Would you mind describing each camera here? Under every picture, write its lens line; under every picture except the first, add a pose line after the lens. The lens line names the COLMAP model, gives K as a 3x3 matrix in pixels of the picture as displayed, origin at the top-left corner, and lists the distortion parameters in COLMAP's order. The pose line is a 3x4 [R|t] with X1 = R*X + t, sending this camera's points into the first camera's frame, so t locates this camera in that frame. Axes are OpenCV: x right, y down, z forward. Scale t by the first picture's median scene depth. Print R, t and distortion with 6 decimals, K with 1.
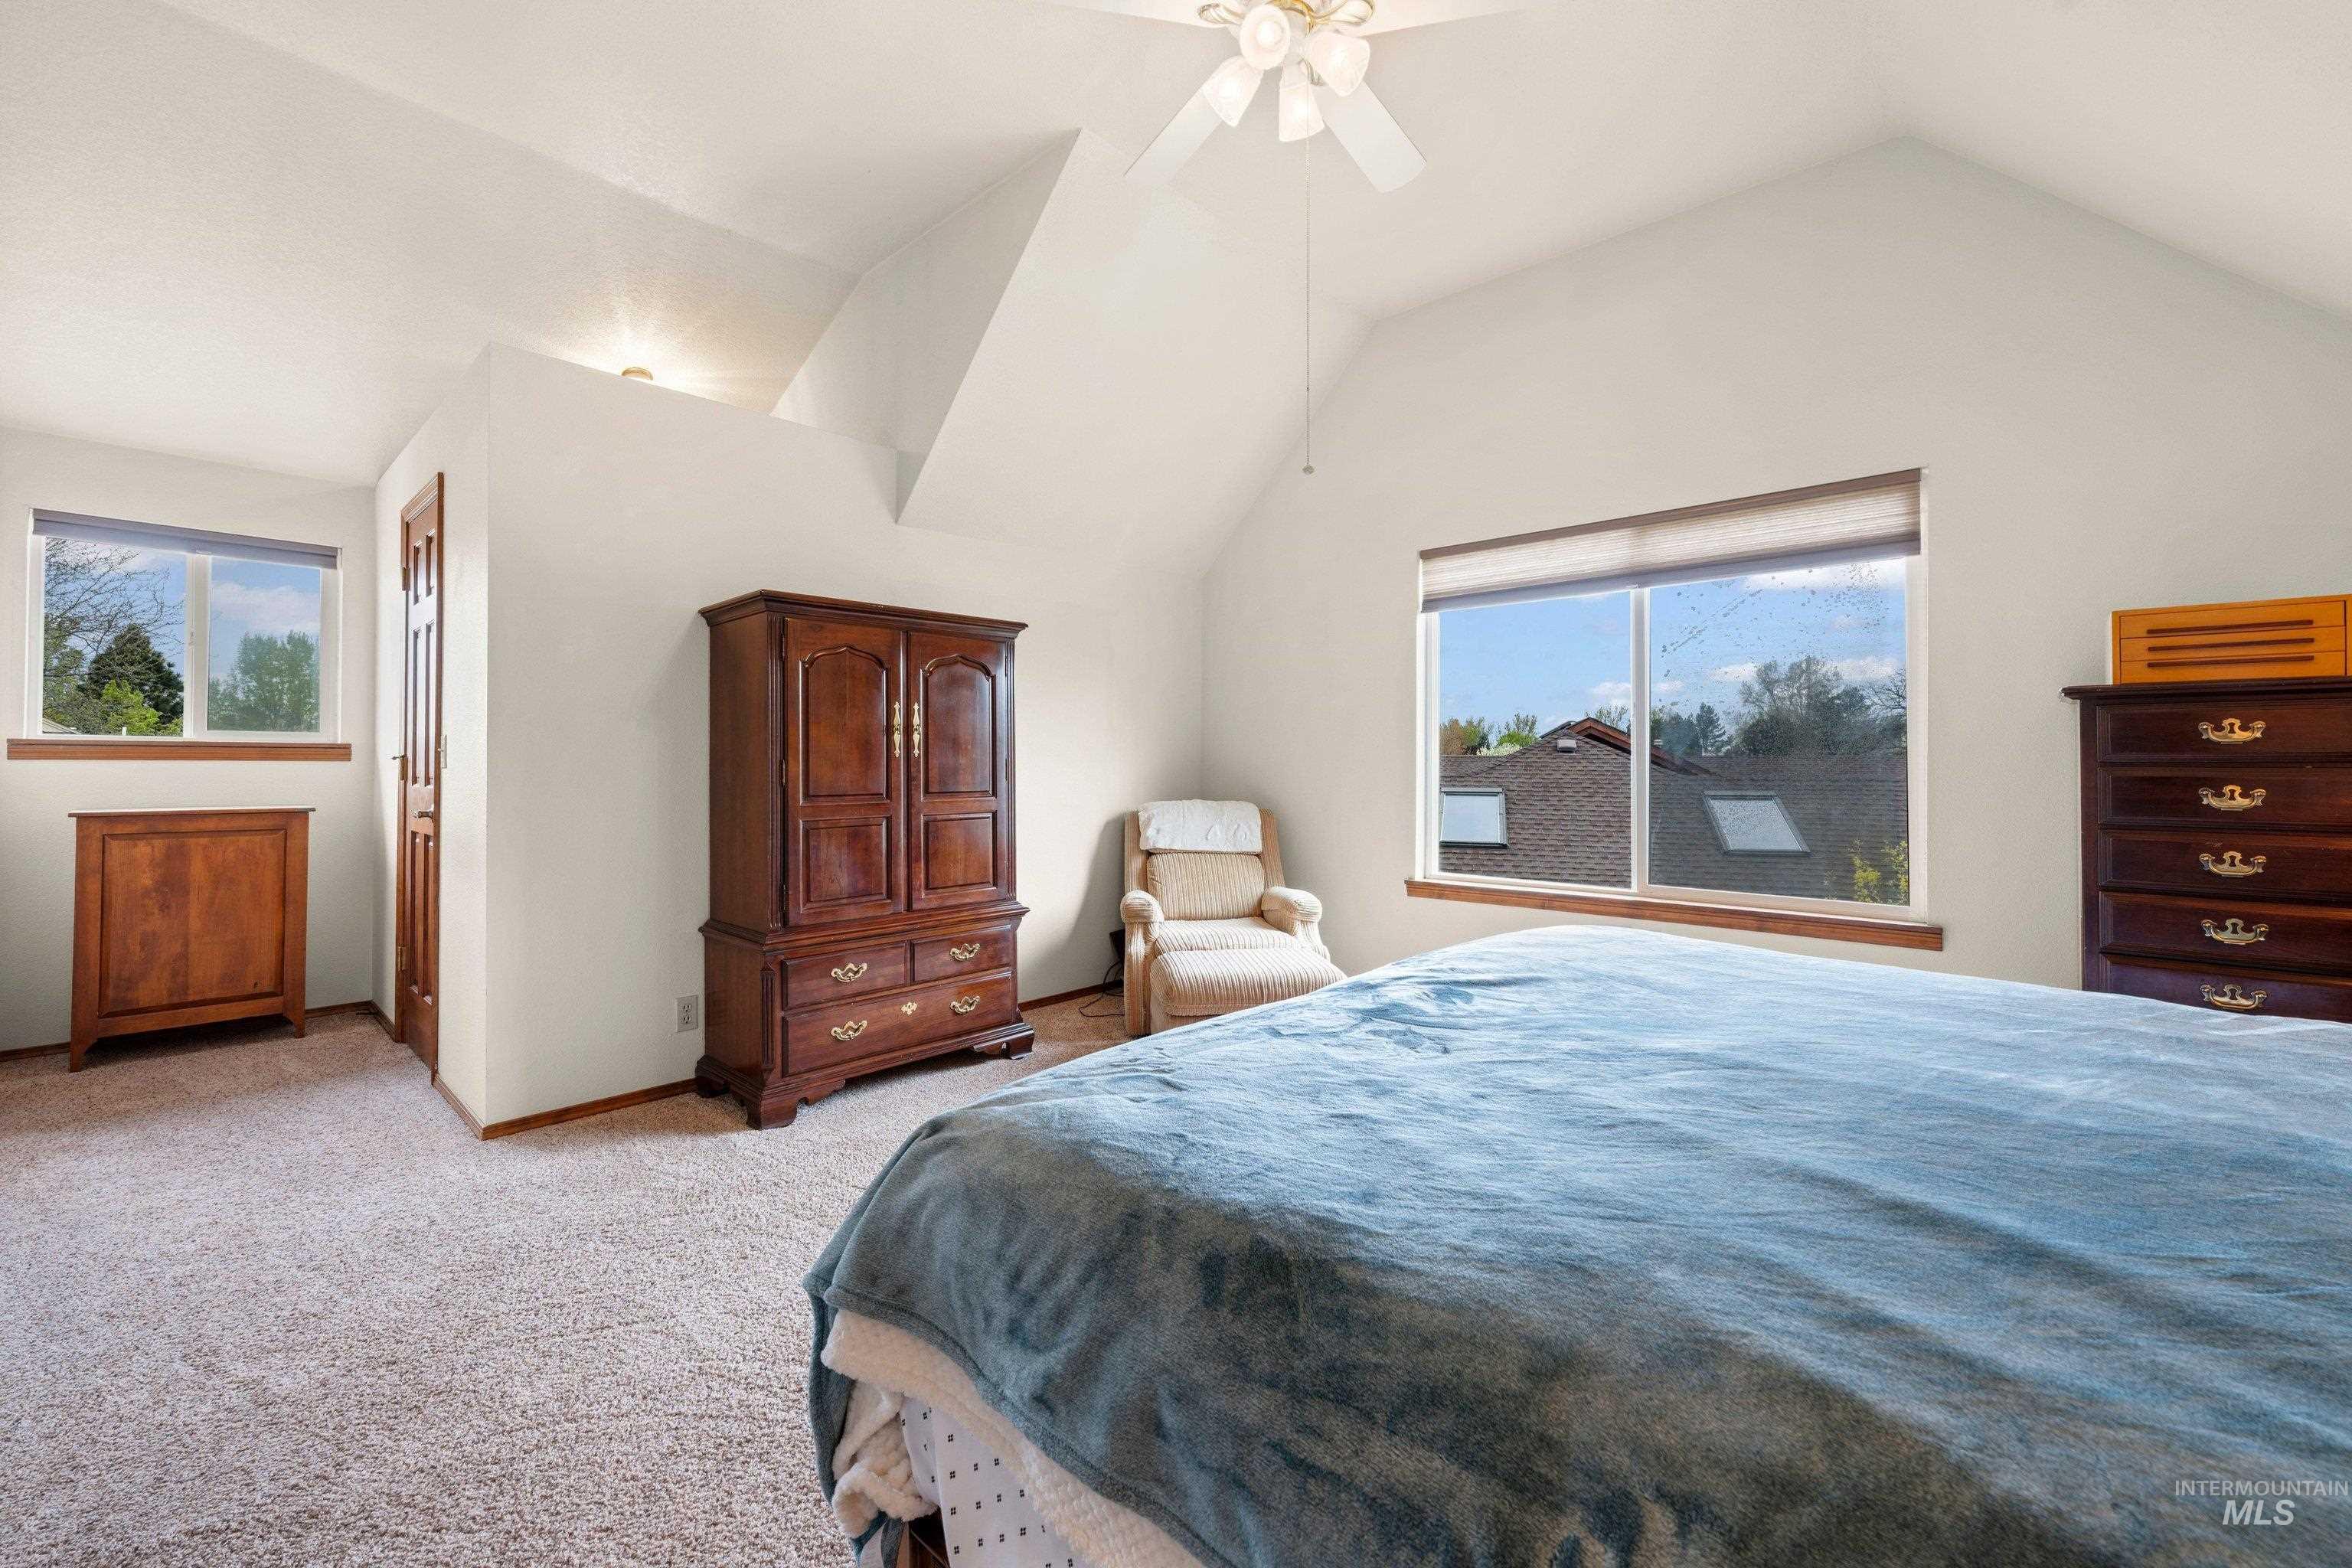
lens RADIAL K [[955.3, 0, 1176.0], [0, 955.3, 784.0], [0, 0, 1]] dist [0.013834, 0.000317]
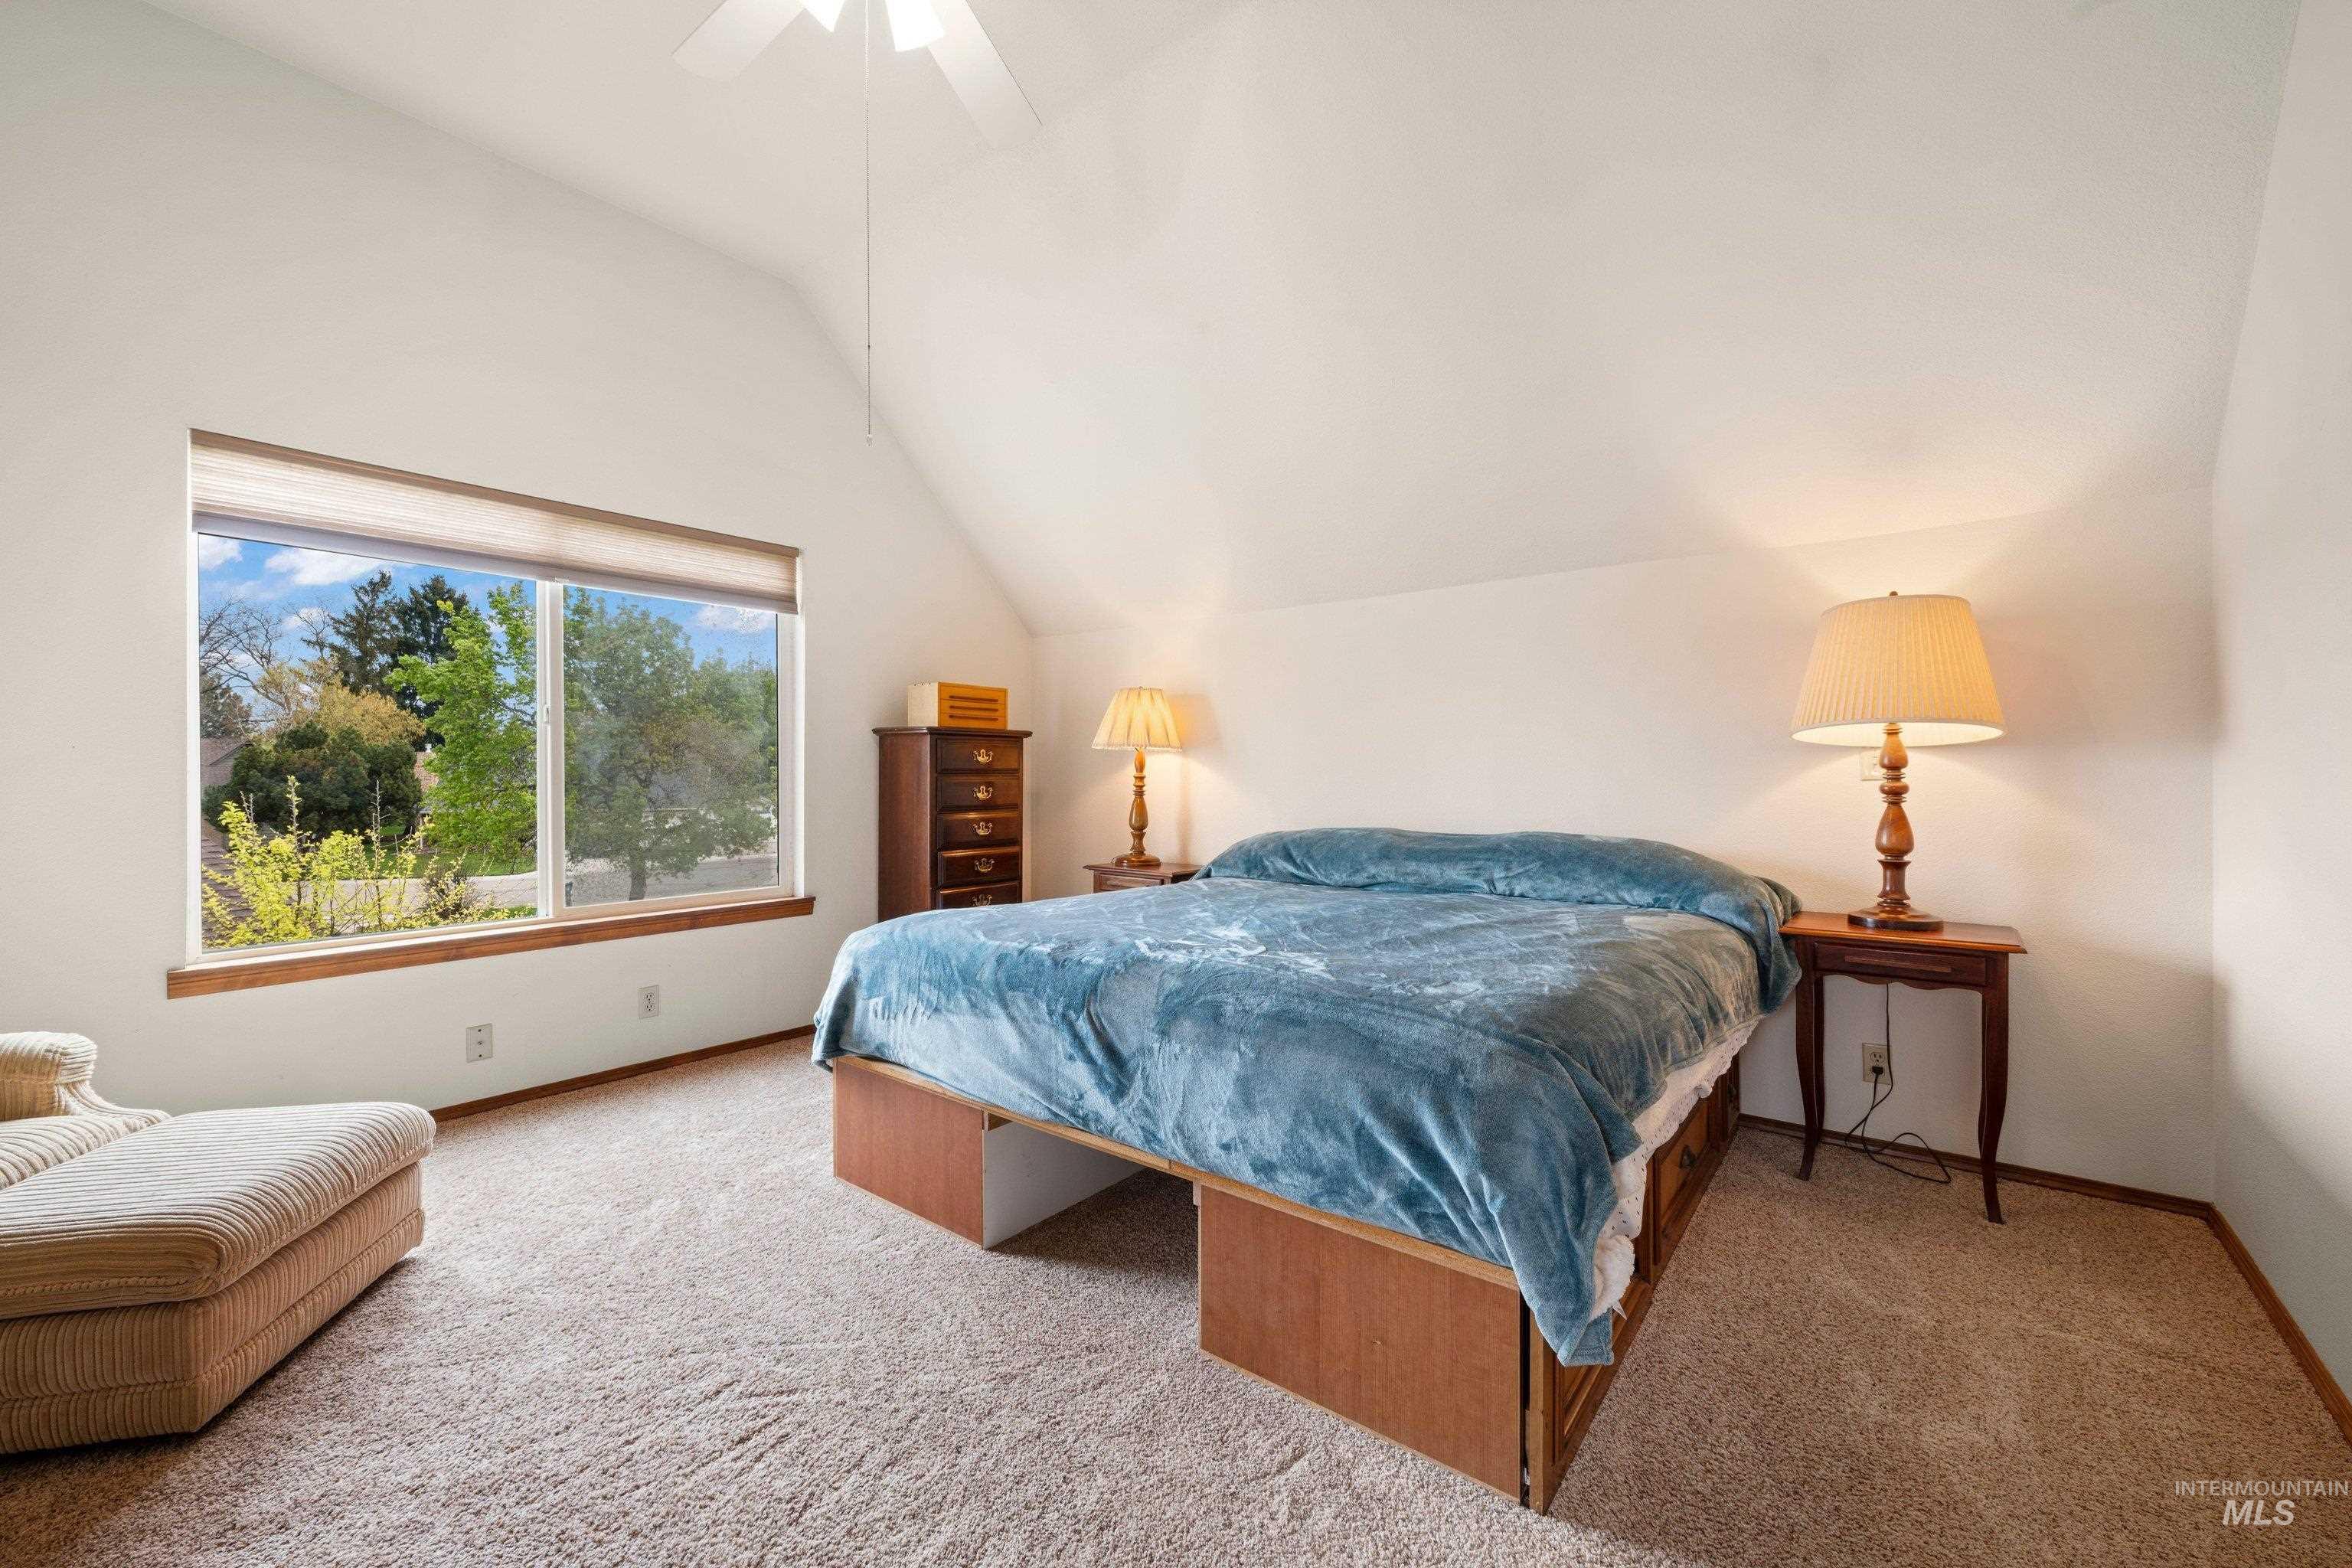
lens RADIAL K [[955.3, 0, 1176.0], [0, 955.3, 784.0], [0, 0, 1]] dist [0.013834, 0.000317]
pose [[-0.060550, -0.013347, 0.998076, -0.549143], [0.022616, 0.999636, 0.014740, -0.015657], [-0.997909, 0.023465, -0.060226, 0.564209]]
